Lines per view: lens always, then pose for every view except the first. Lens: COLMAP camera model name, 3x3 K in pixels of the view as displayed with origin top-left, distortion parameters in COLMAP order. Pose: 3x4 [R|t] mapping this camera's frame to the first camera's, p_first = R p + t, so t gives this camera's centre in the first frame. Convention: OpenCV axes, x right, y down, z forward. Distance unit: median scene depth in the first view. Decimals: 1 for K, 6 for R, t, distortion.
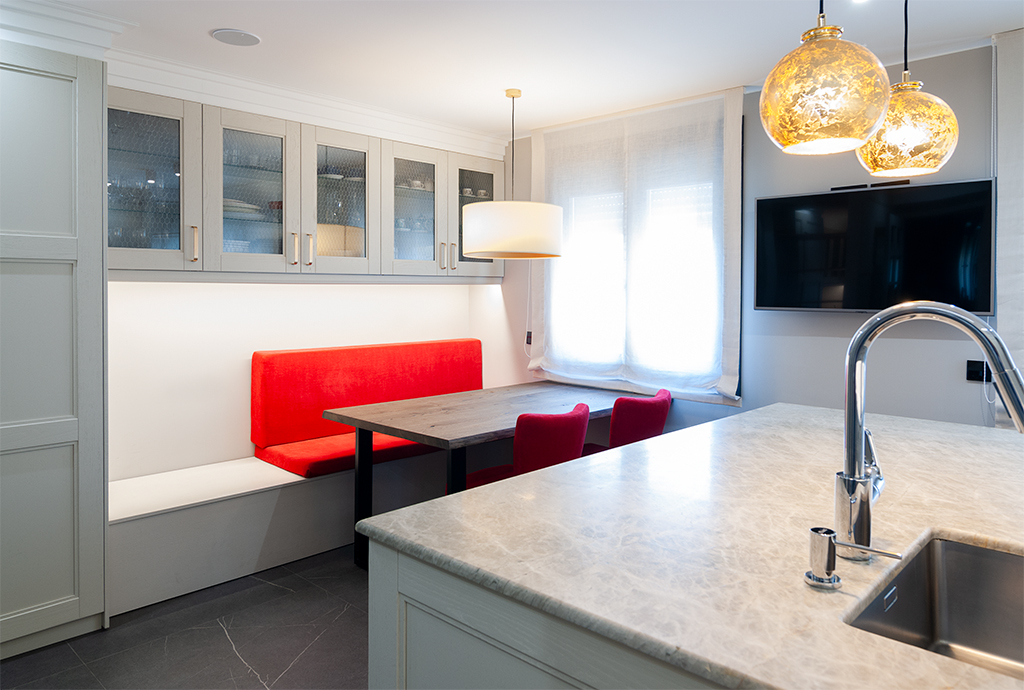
lens RADIAL K [[685.8, 0, 513.5], [0, 685.8, 344.9], [0, 0, 1]] dist [0.001441, 0.000306]
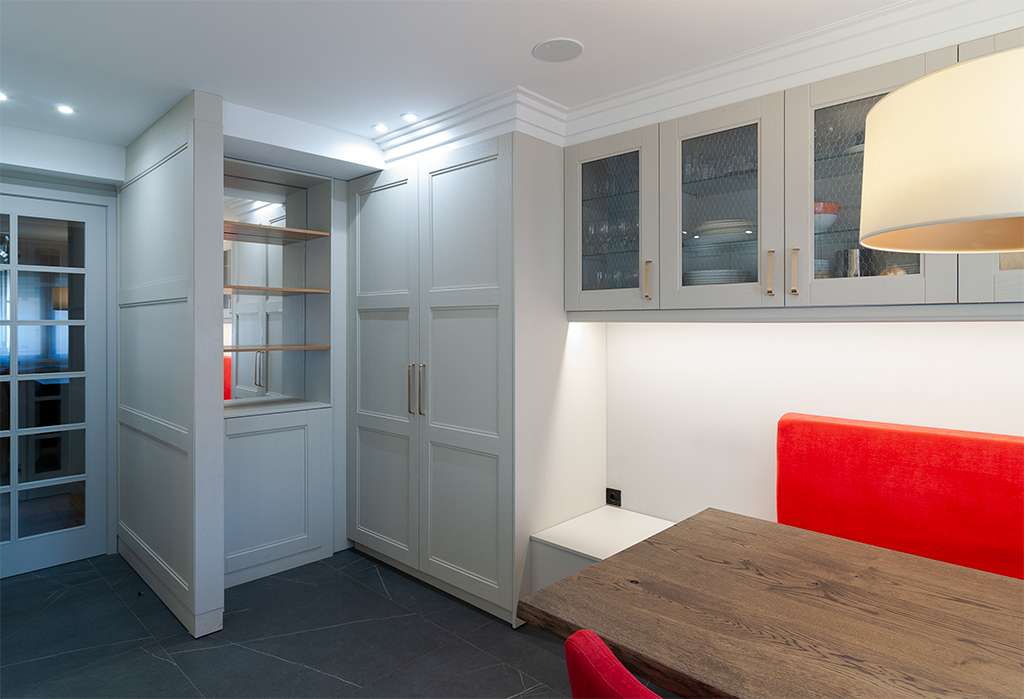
lens RADIAL K [[588.3, 0, 496.2], [0, 588.3, 329.0], [0, 0, 1]] dist [-0.017712, 0.006500]
pose [[-0.000986, 0.011975, -0.999928, 0.258137], [-0.079968, 0.996725, 0.012015, -0.061498], [0.996797, 0.079974, -0.000025, 0.657165]]
